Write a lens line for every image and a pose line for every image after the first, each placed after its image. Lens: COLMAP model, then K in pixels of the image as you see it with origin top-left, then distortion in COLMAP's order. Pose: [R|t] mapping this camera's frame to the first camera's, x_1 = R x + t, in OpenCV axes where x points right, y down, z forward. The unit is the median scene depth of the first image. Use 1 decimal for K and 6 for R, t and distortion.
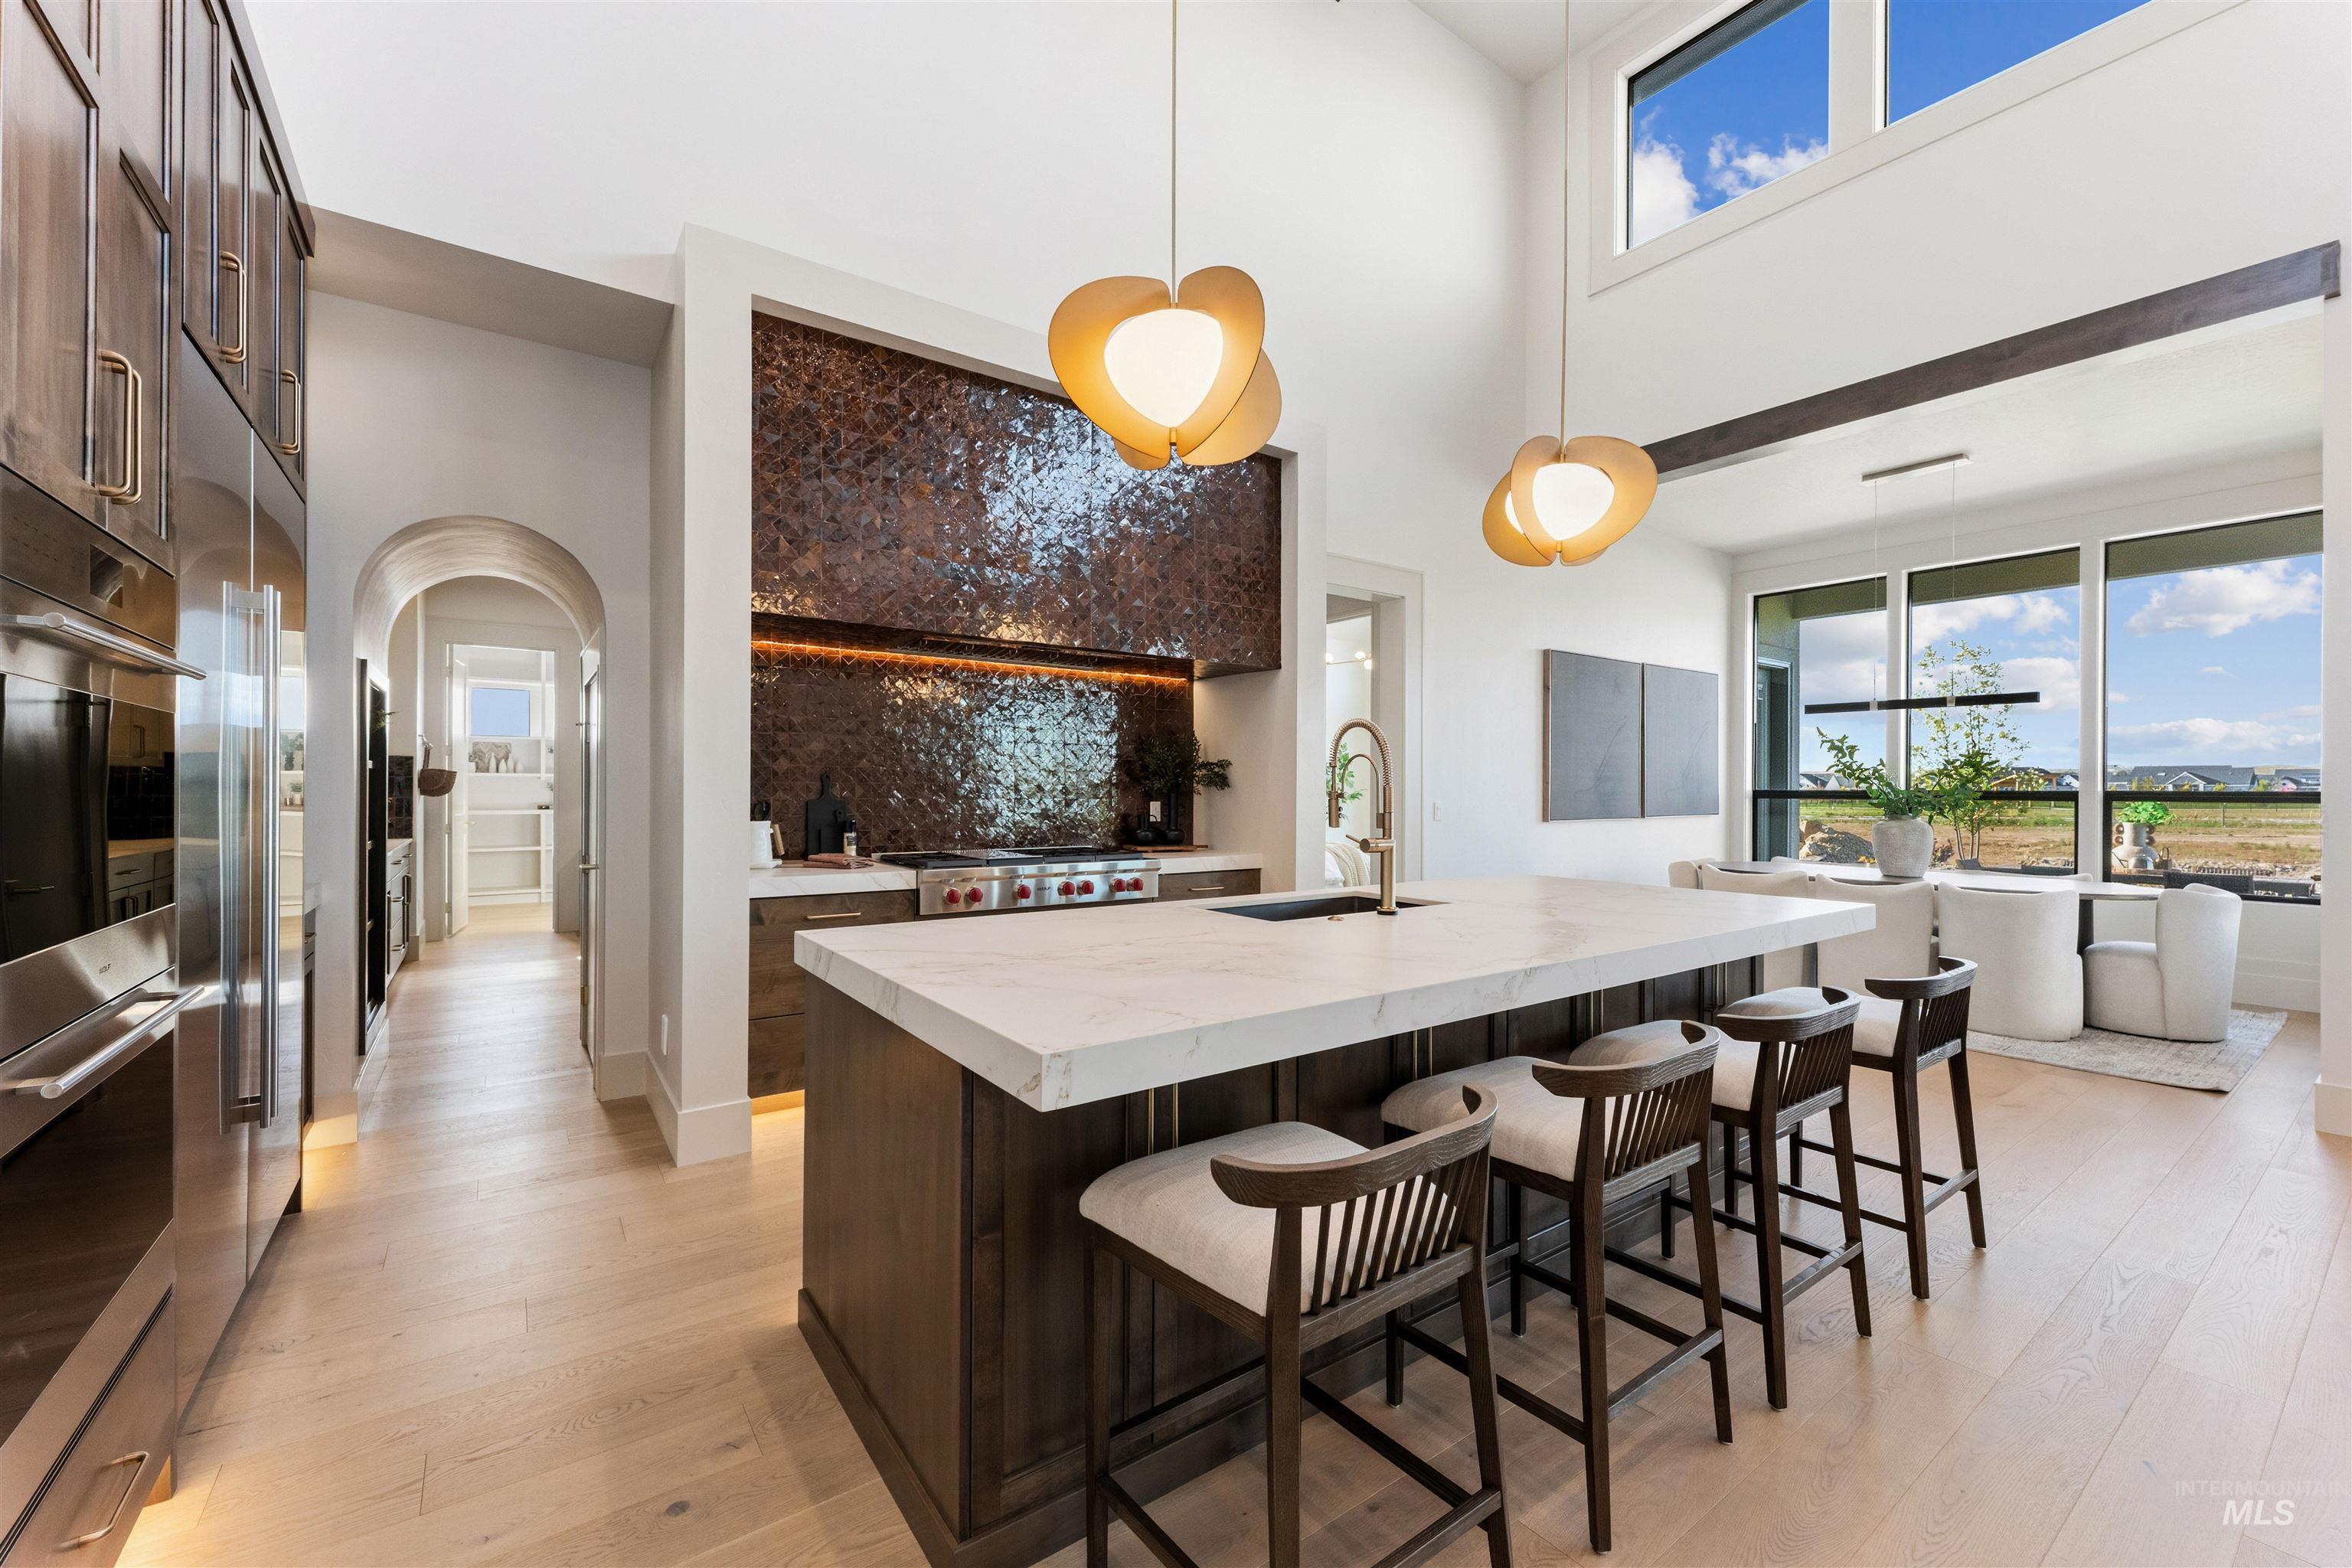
lens RADIAL K [[939.0, 0, 1181.4], [0, 939.0, 786.4], [0, 0, 1]] dist [0.001396, 0.000146]
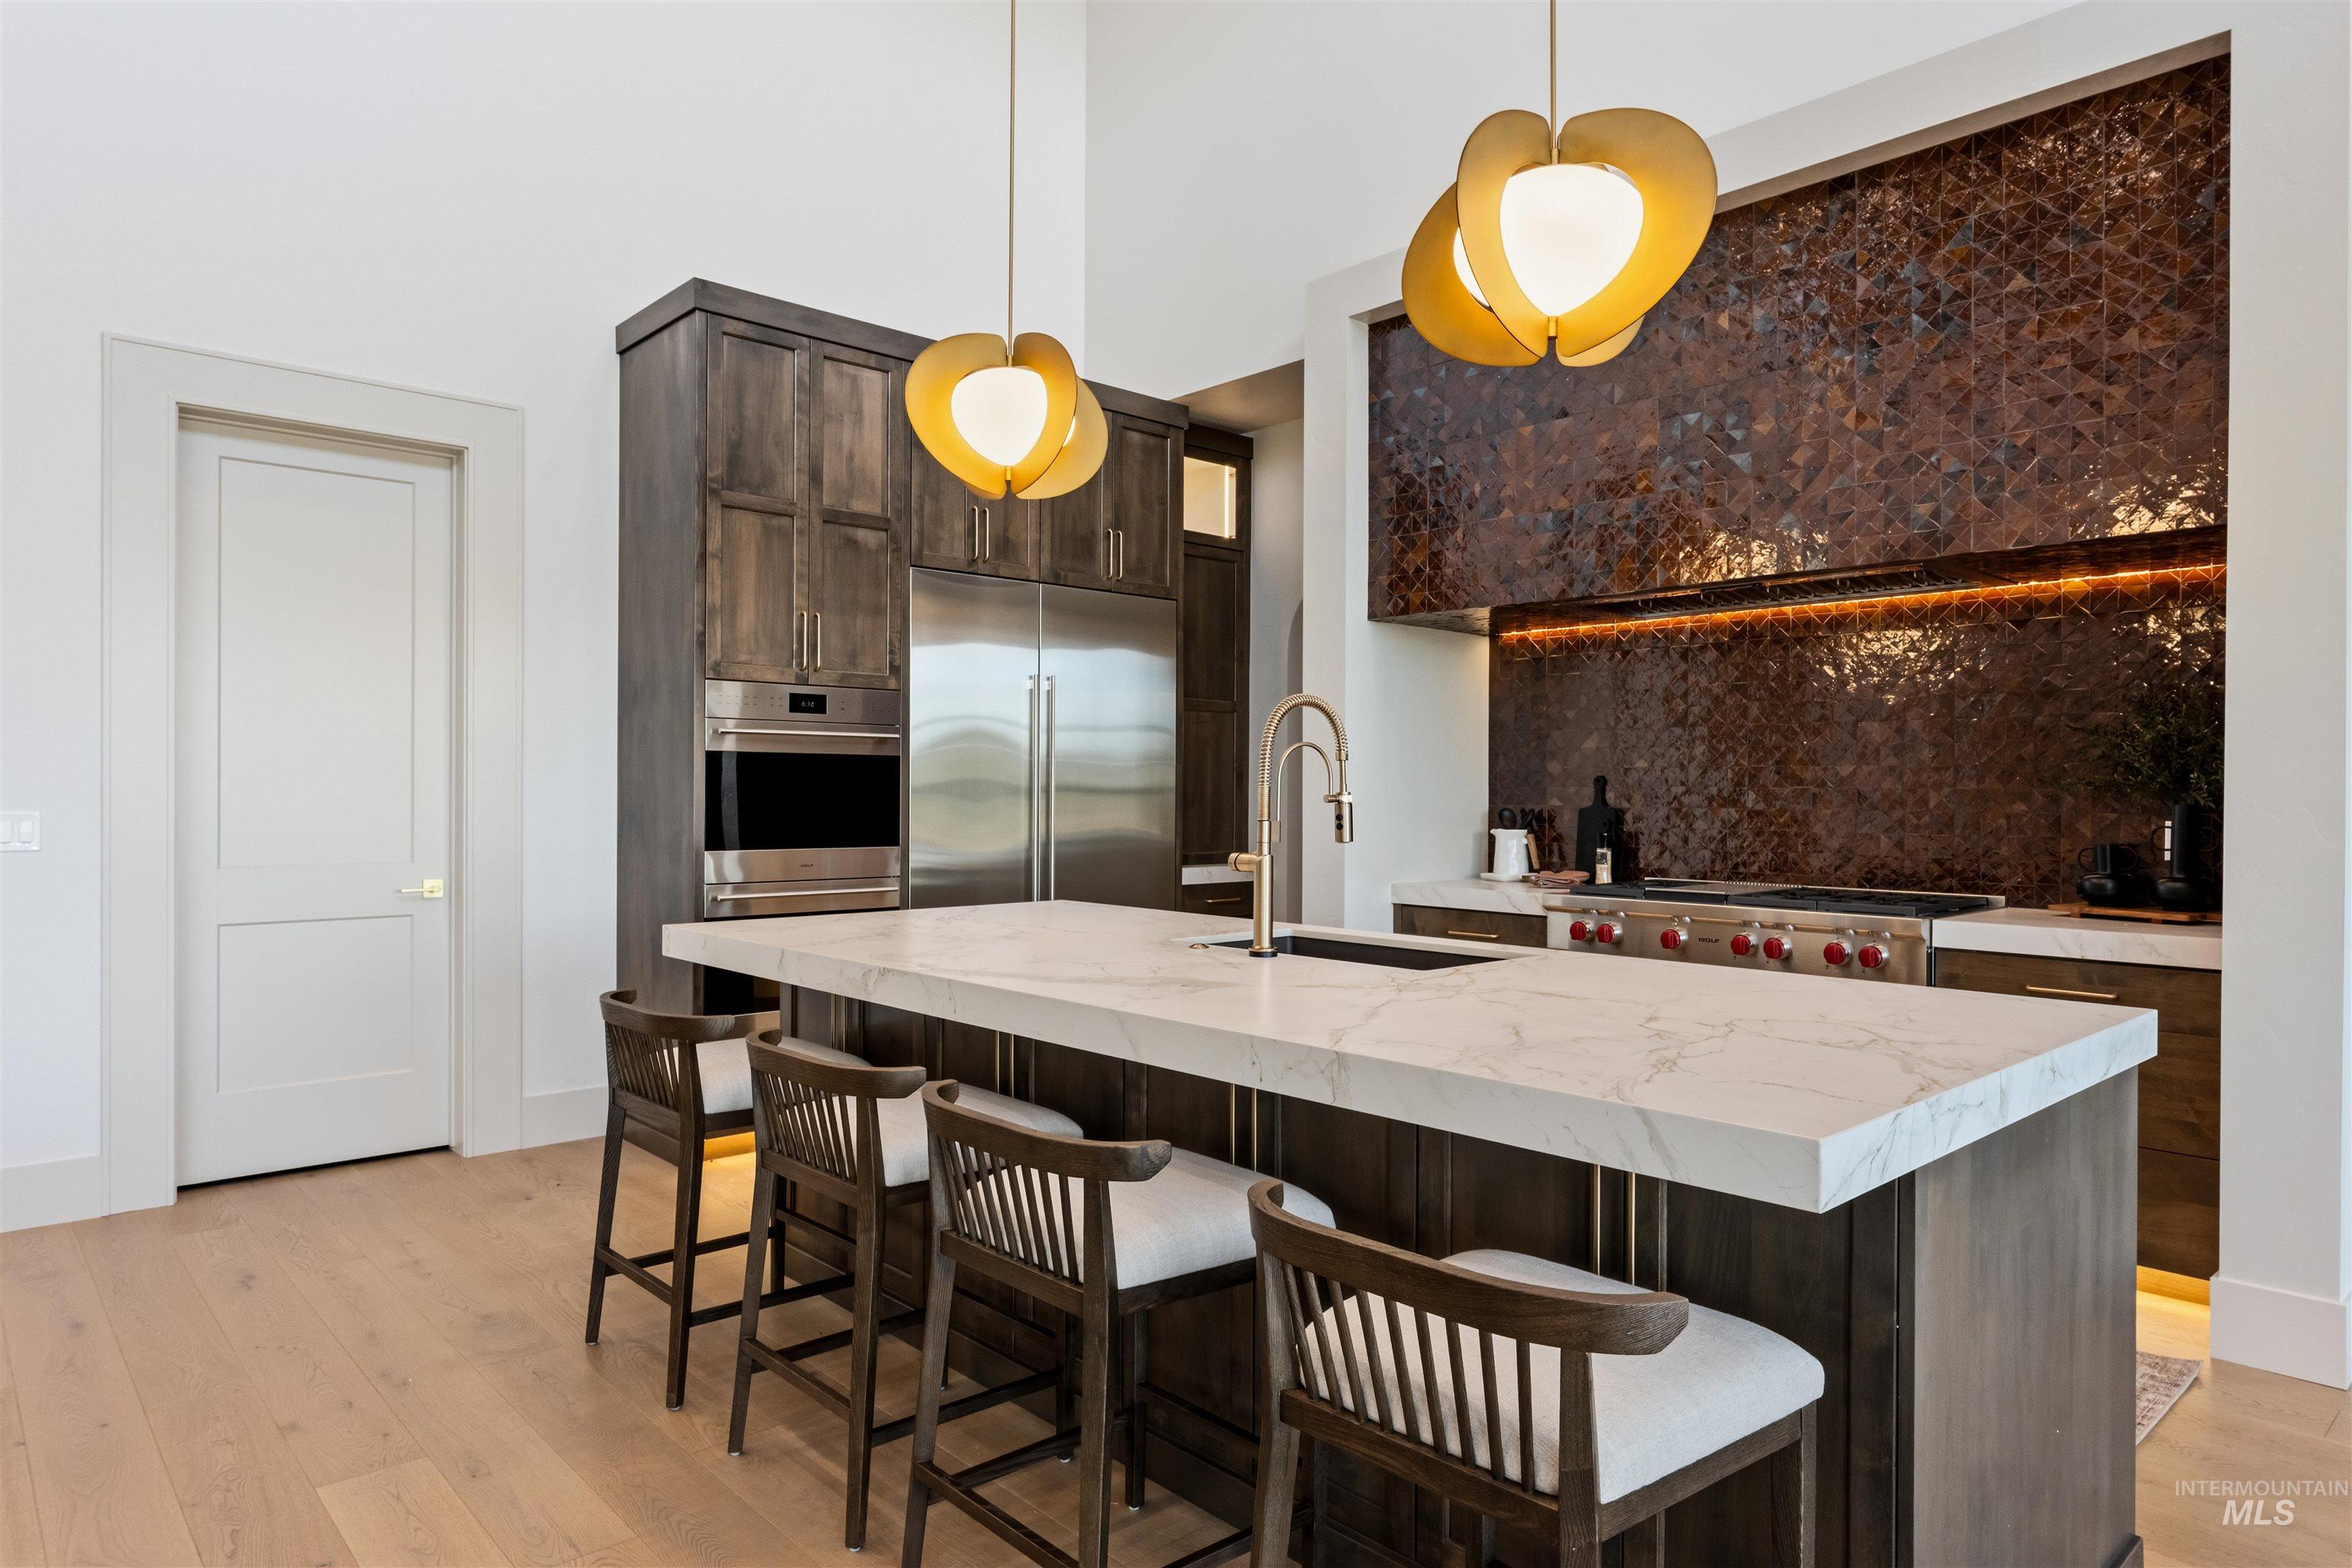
lens RADIAL K [[1391.4, 0, 1176.0], [0, 1391.4, 784.0], [0, 0, 1]] dist [-0.000867, -0.000548]
pose [[0.113659, -0.009153, -0.993478, 0.805754], [-0.001651, 0.999954, -0.009402, 0.005254], [0.993518, 0.002708, 0.113638, 0.490065]]
